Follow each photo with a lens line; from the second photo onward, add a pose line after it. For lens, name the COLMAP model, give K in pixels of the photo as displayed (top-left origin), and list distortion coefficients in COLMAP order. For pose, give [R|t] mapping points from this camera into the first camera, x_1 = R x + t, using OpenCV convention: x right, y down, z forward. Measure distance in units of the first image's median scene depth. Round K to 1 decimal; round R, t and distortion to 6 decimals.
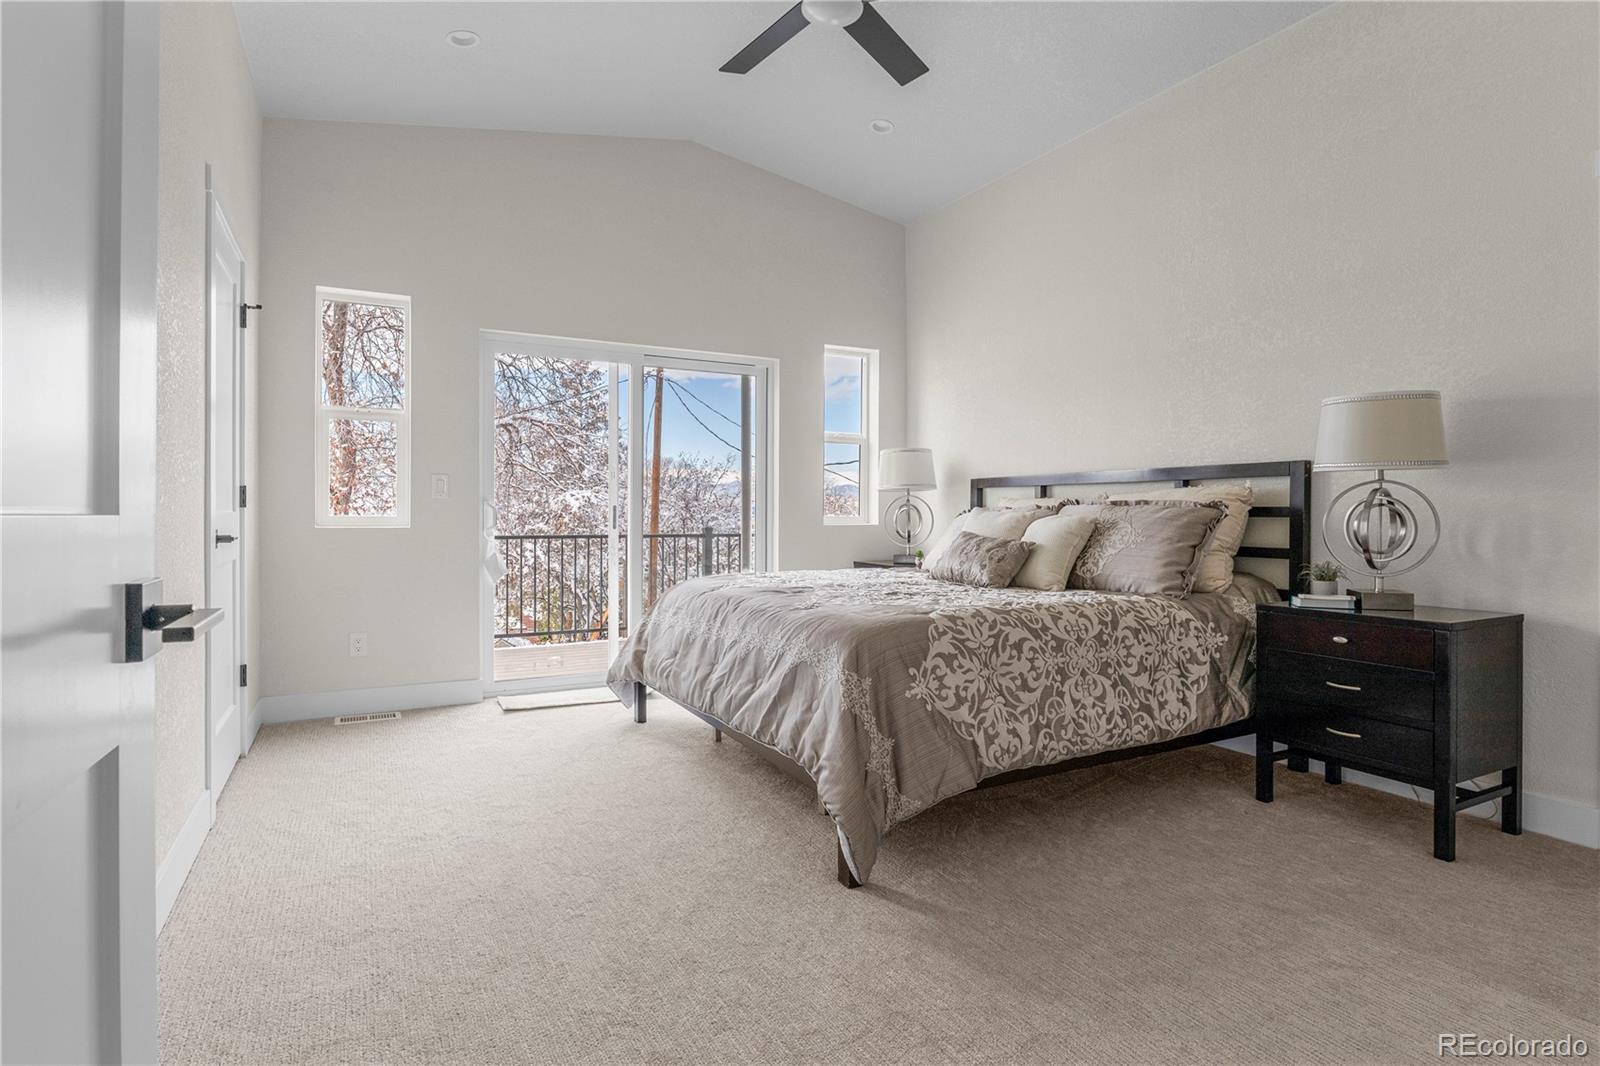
lens RADIAL K [[820.9, 0, 798.6], [0, 820.9, 520.2], [0, 0, 1]] dist [-0.008268, 0.000625]
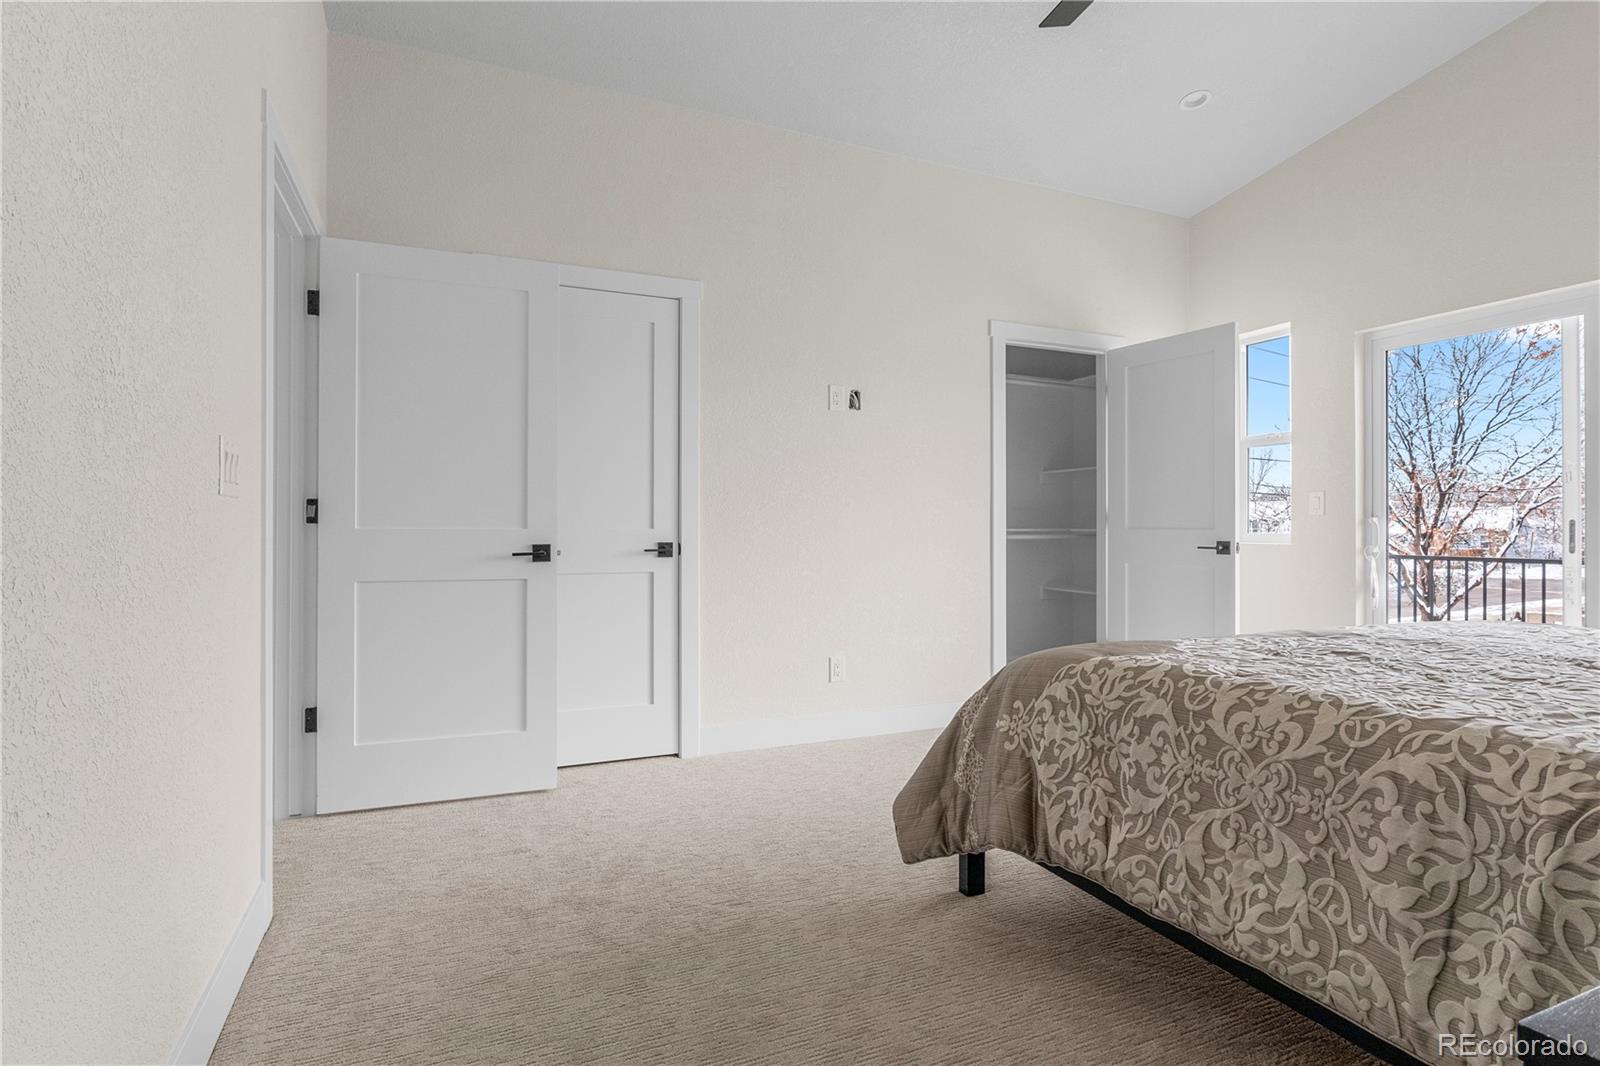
lens RADIAL K [[820.9, 0, 800.6], [0, 820.9, 537.6], [0, 0, 1]] dist [-0.008268, 0.000625]
pose [[-0.090126, 0.002206, -0.995928, 0.963170], [-0.015032, 0.999881, 0.003575, 0.001145], [0.995817, 0.015292, -0.090082, 0.766941]]
